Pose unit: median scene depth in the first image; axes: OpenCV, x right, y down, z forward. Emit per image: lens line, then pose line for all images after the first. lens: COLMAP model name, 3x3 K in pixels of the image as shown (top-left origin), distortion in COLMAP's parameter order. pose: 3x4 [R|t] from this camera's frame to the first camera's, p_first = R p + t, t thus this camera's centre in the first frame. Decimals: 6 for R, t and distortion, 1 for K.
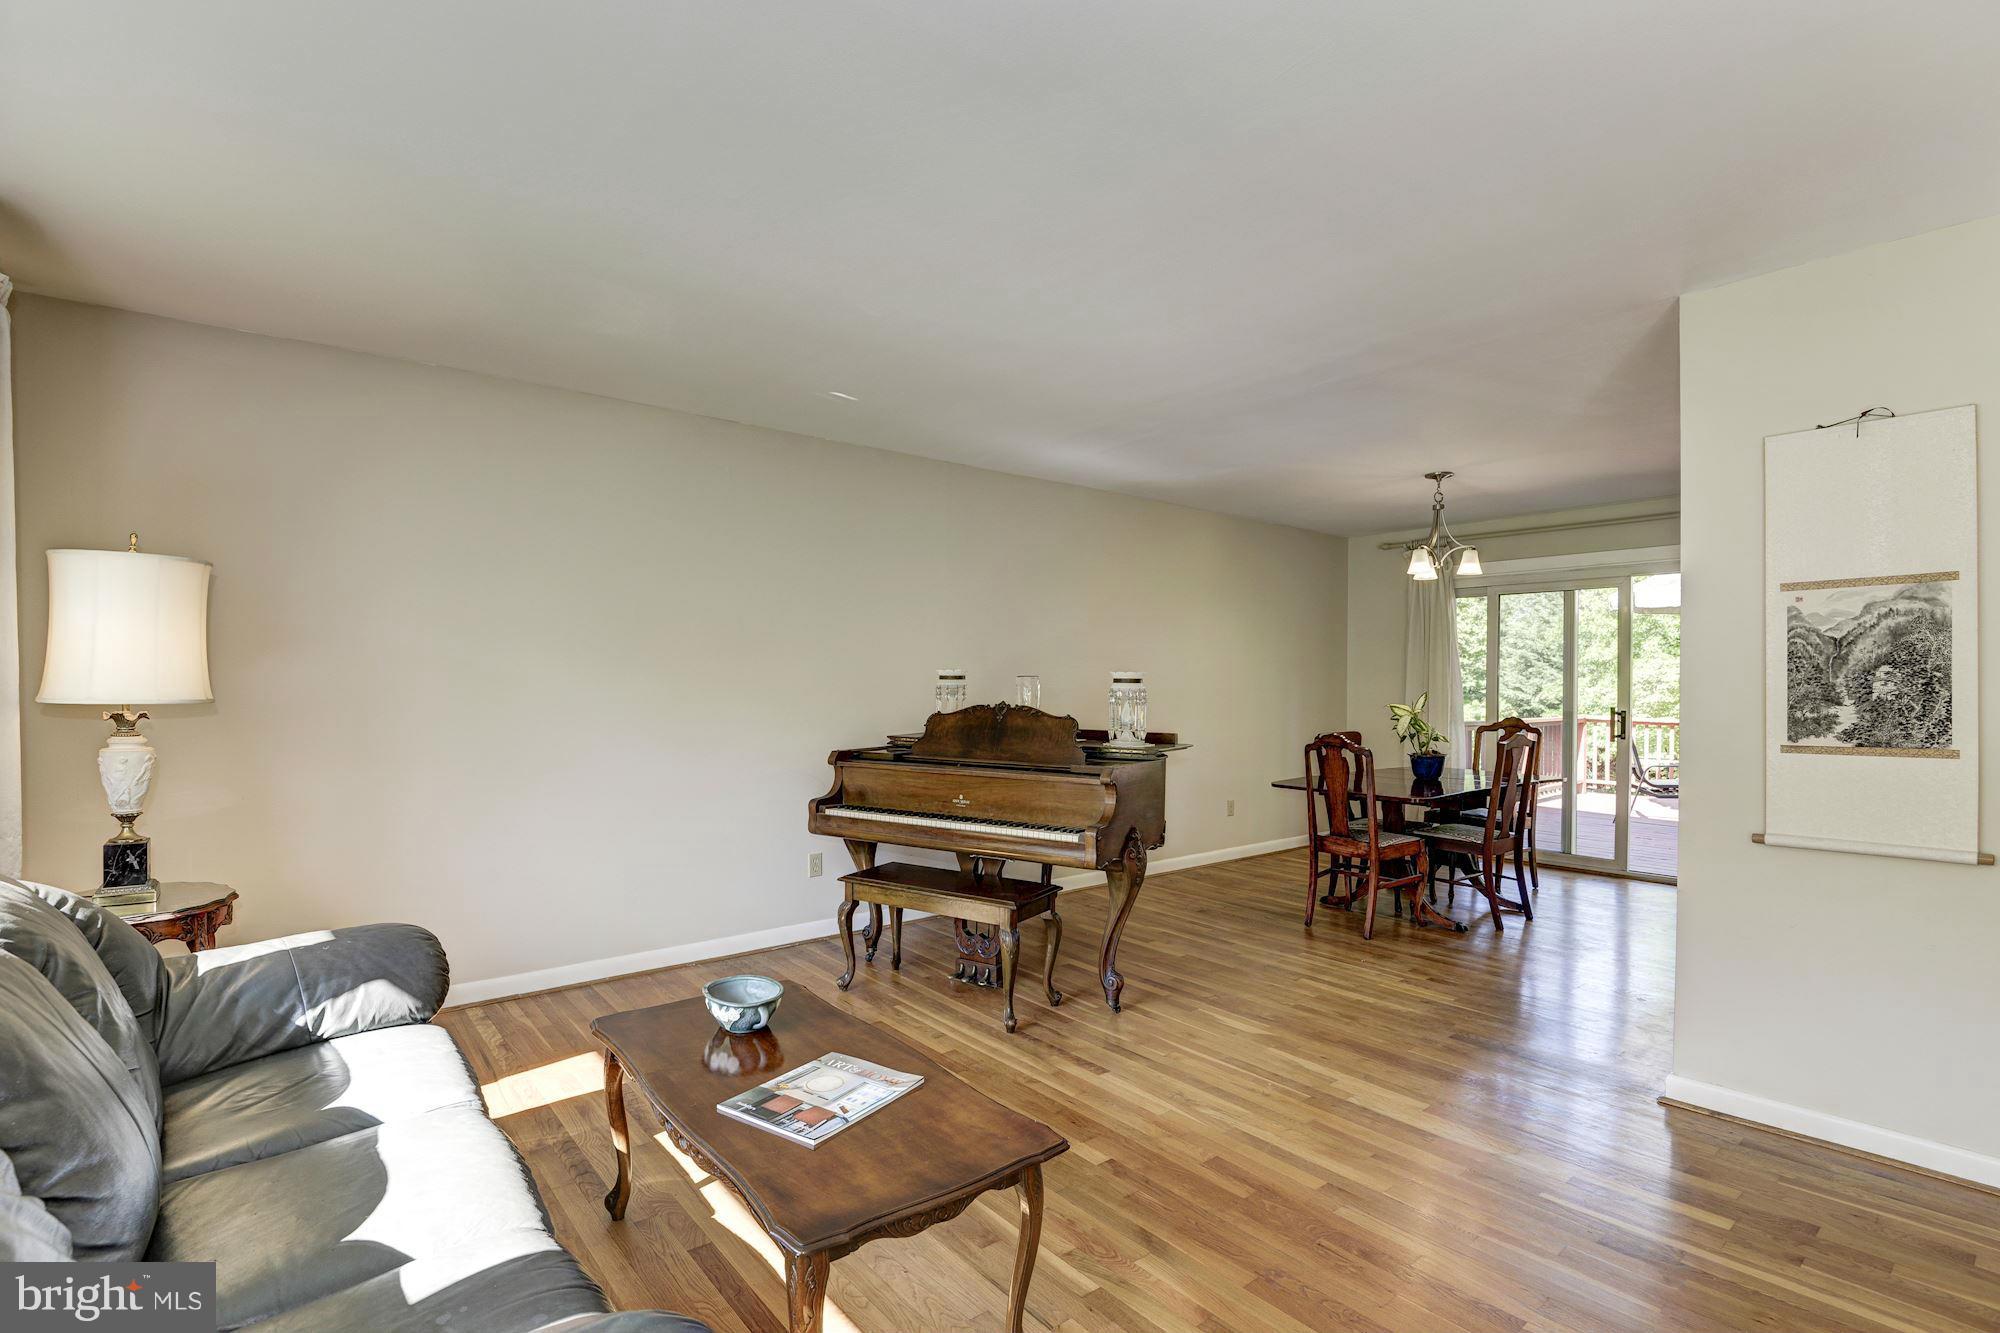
lens RADIAL K [[910.7, 0, 1074.3], [0, 910.7, 686.3], [0, 0, 1]] dist [-0.001107, -0.000032]
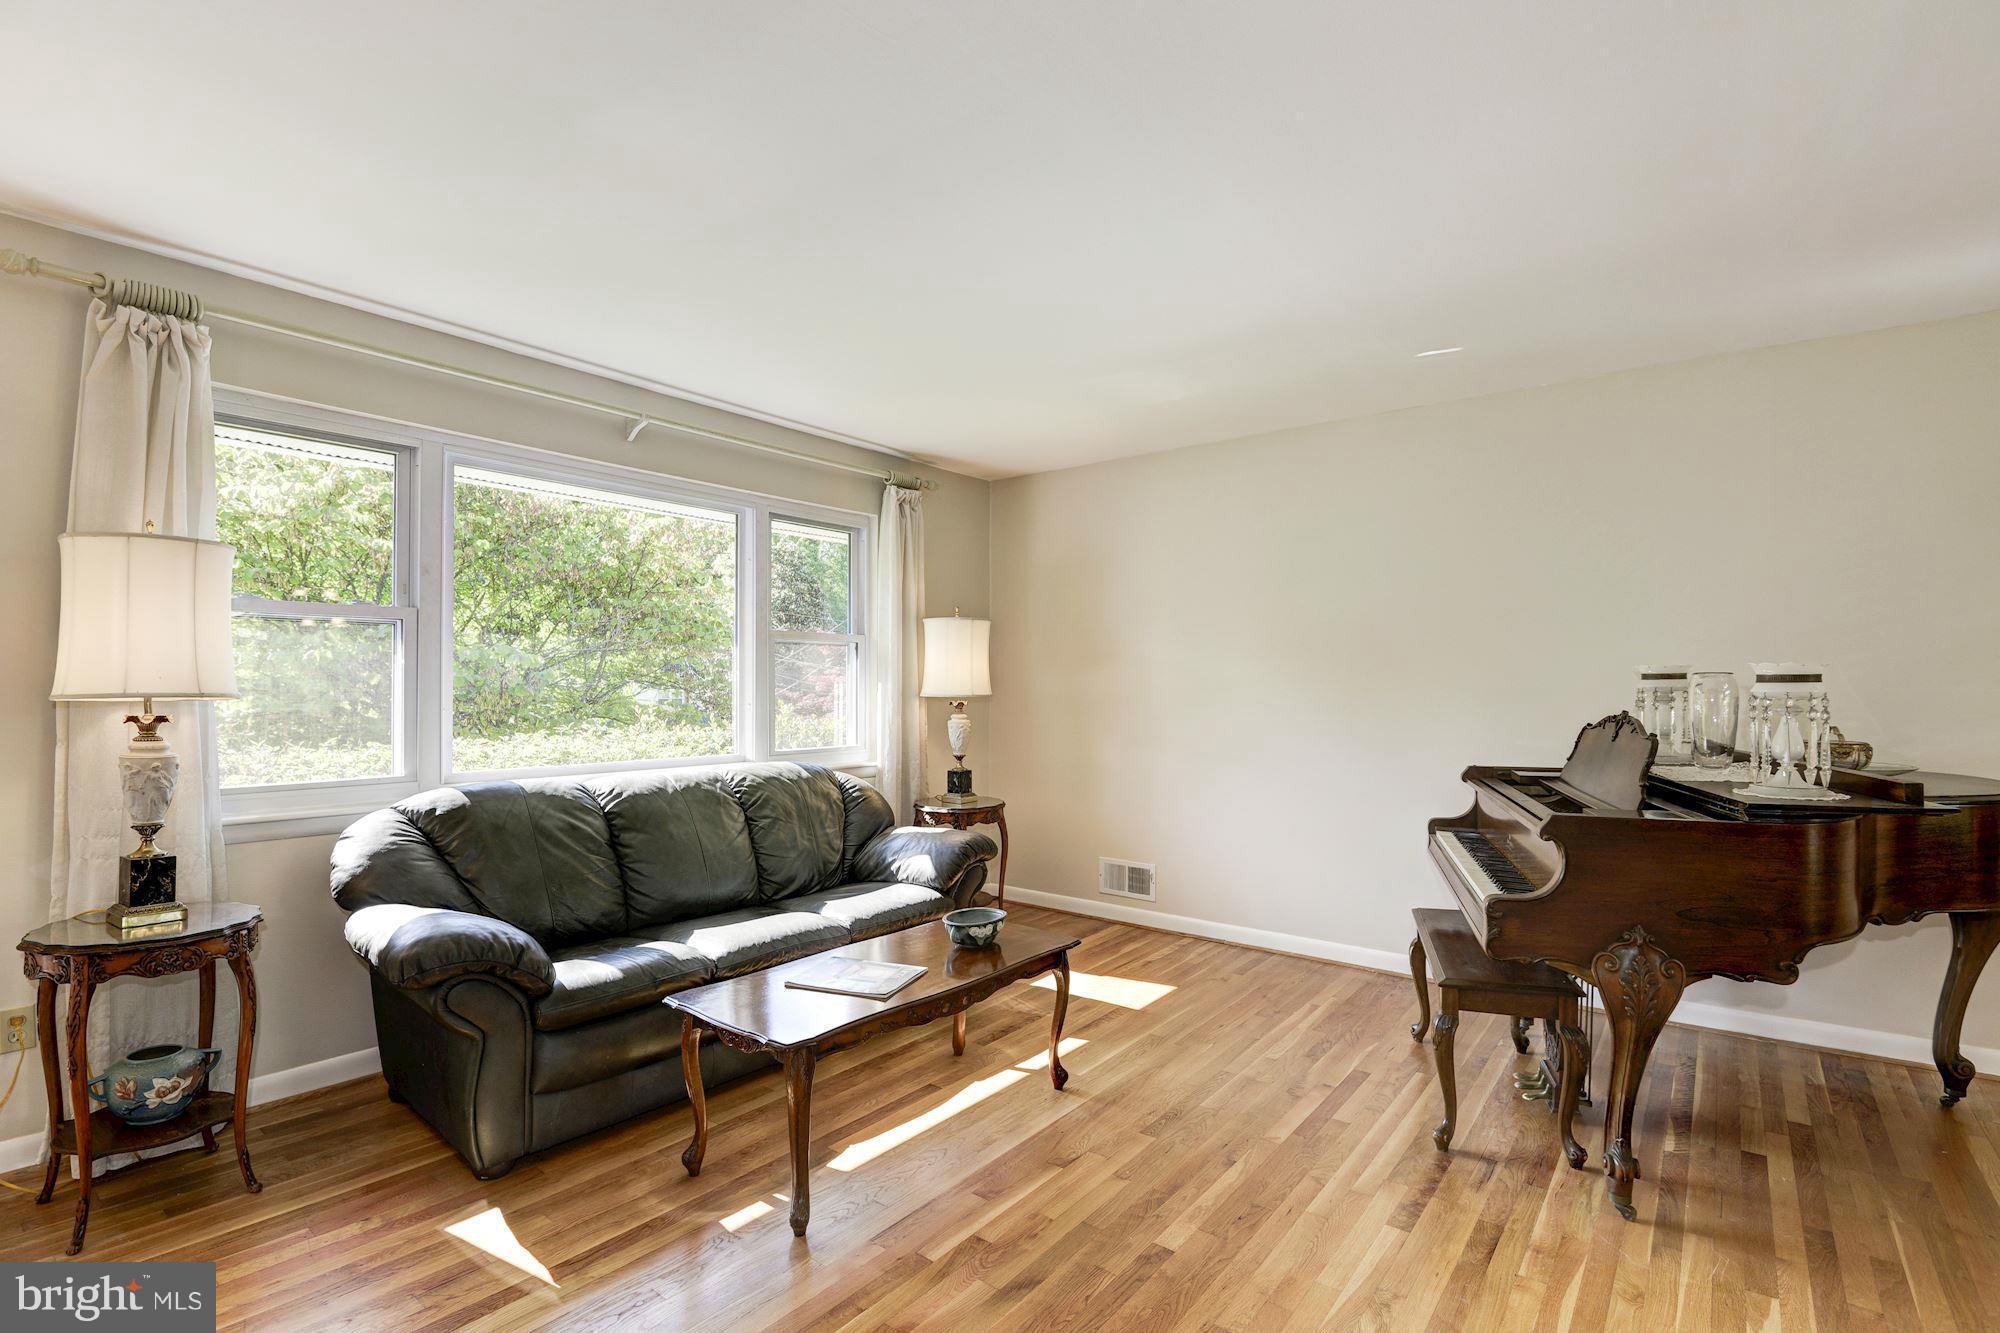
lens RADIAL K [[950.1, 0, 1001.8], [0, 950.1, 693.7], [0, 0, 1]] dist [-0.036753, -0.000204]
pose [[0.170346, -0.000010, -0.985384, 0.761952], [-0.006695, 0.999977, -0.001168, 0.012362], [0.985362, 0.006797, 0.170342, 0.622249]]
